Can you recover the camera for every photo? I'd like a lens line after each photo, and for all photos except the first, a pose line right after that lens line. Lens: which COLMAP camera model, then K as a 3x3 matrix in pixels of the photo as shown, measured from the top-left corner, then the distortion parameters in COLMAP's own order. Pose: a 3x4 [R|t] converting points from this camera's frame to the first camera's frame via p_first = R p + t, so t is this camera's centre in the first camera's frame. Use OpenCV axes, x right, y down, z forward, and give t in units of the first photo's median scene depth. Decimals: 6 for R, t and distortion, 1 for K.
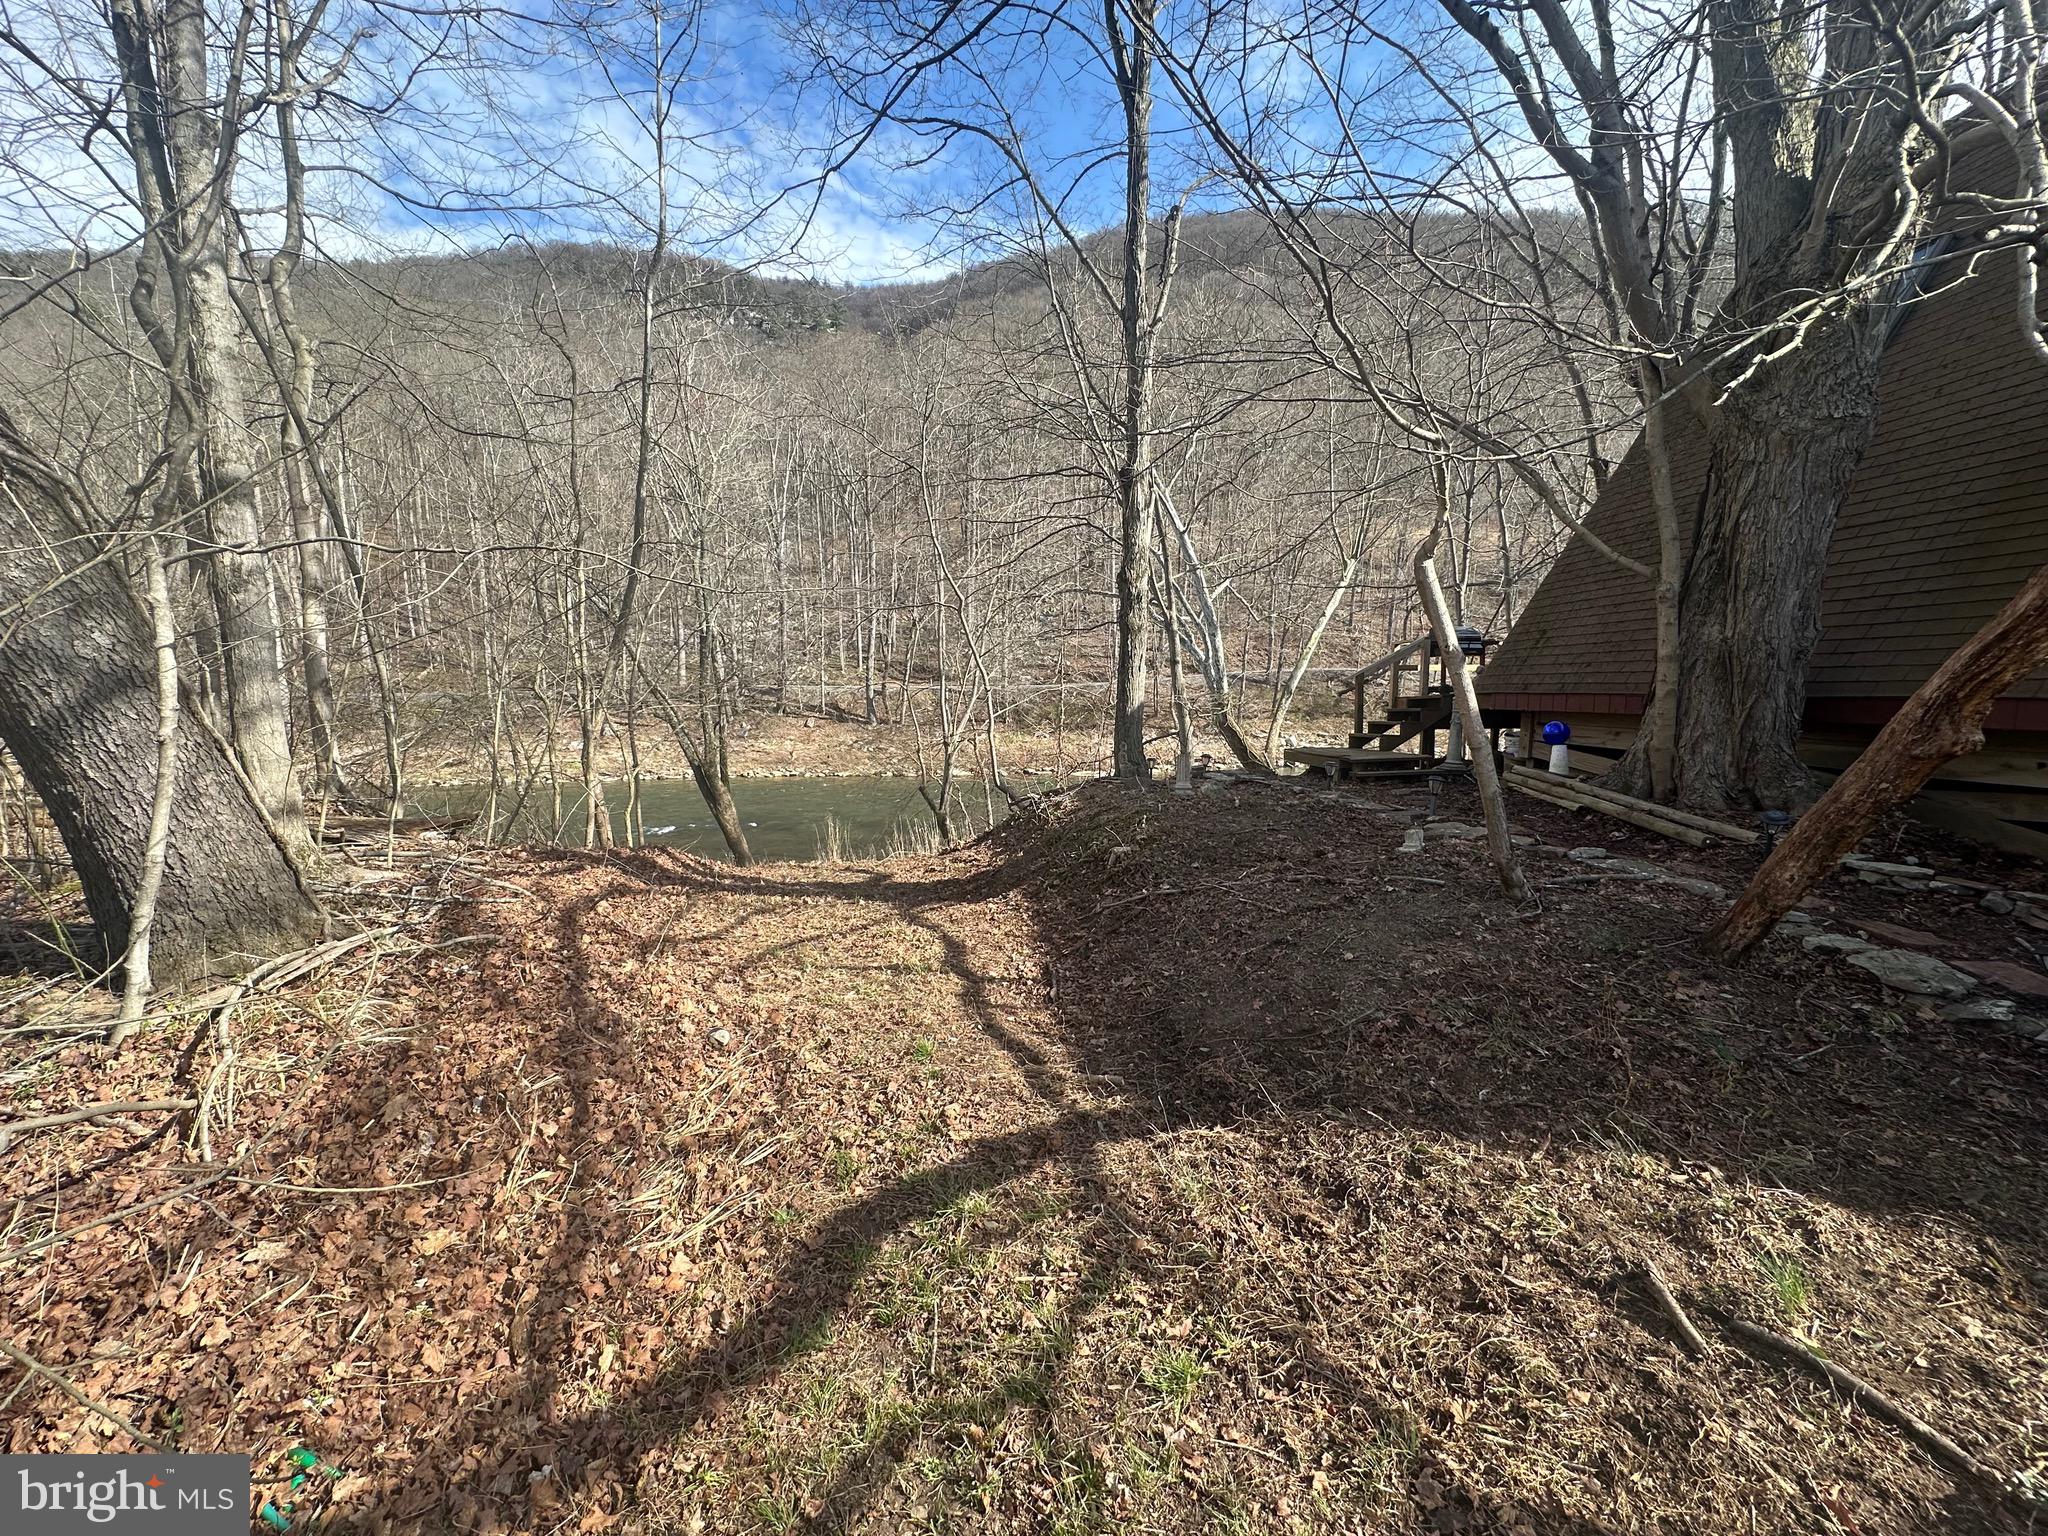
lens RADIAL K [[814.0, 0, 1026.2], [0, 814.0, 767.9], [0, 0, 1]] dist [-0.001383, 0.000132]
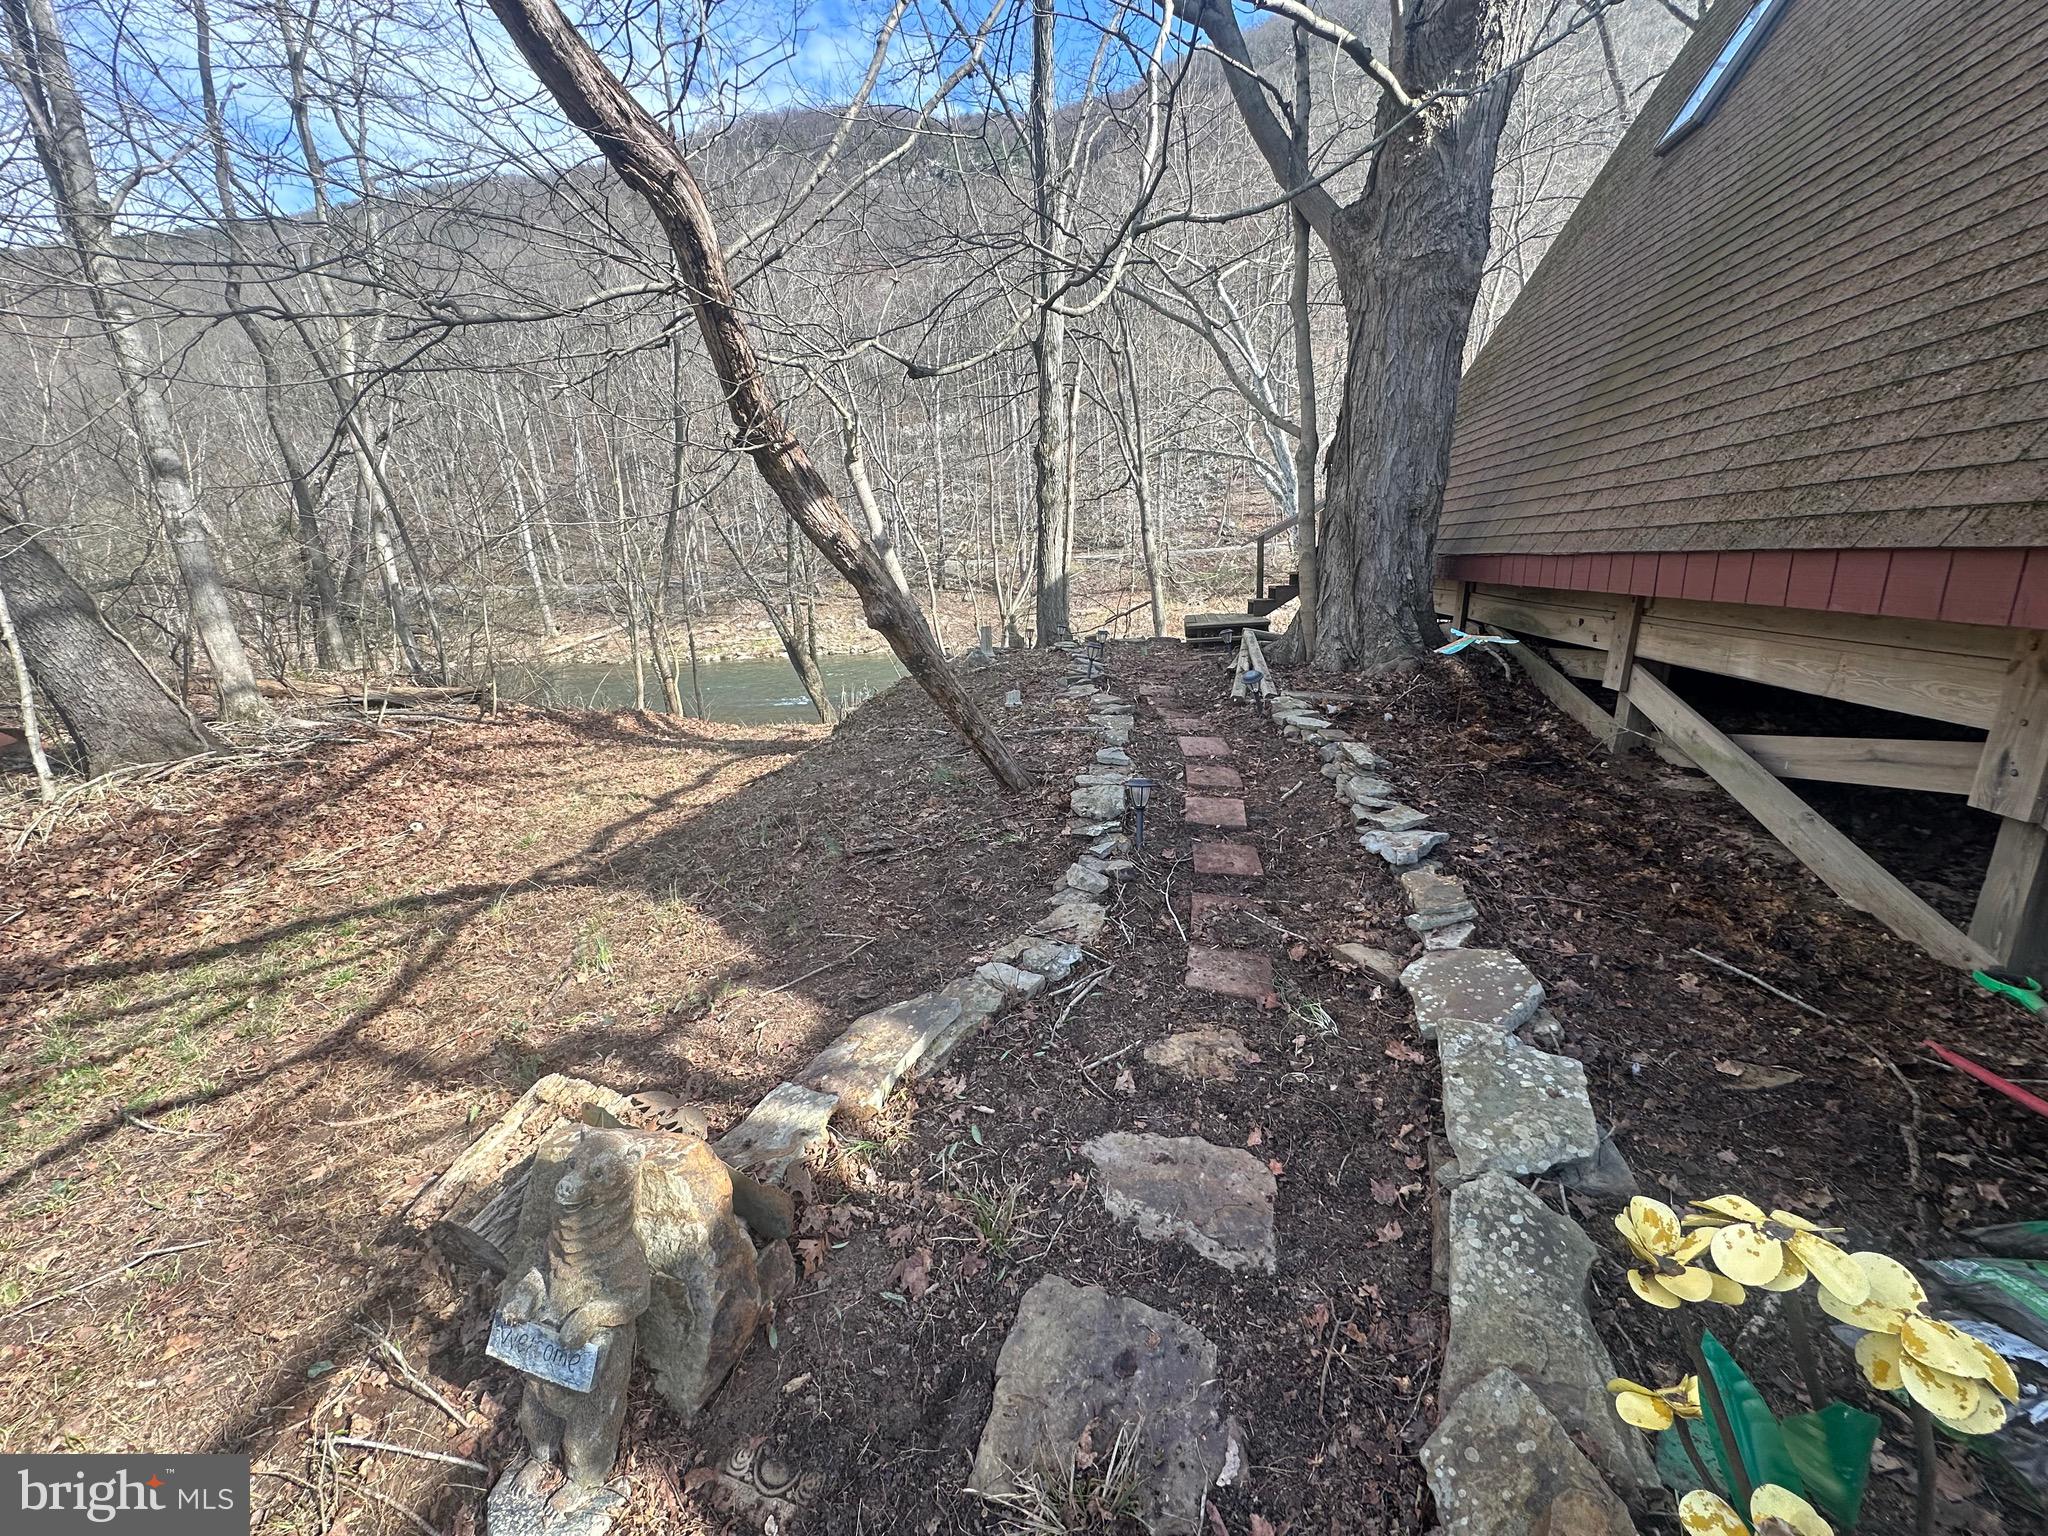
lens RADIAL K [[814.0, 0, 1026.2], [0, 814.0, 767.9], [0, 0, 1]] dist [-0.001383, 0.000132]
pose [[0.972252, 0.015141, -0.233443, 0.177365], [0.021593, 0.987835, 0.154000, 0.001278], [0.232935, -0.154767, 0.960098, -0.027392]]
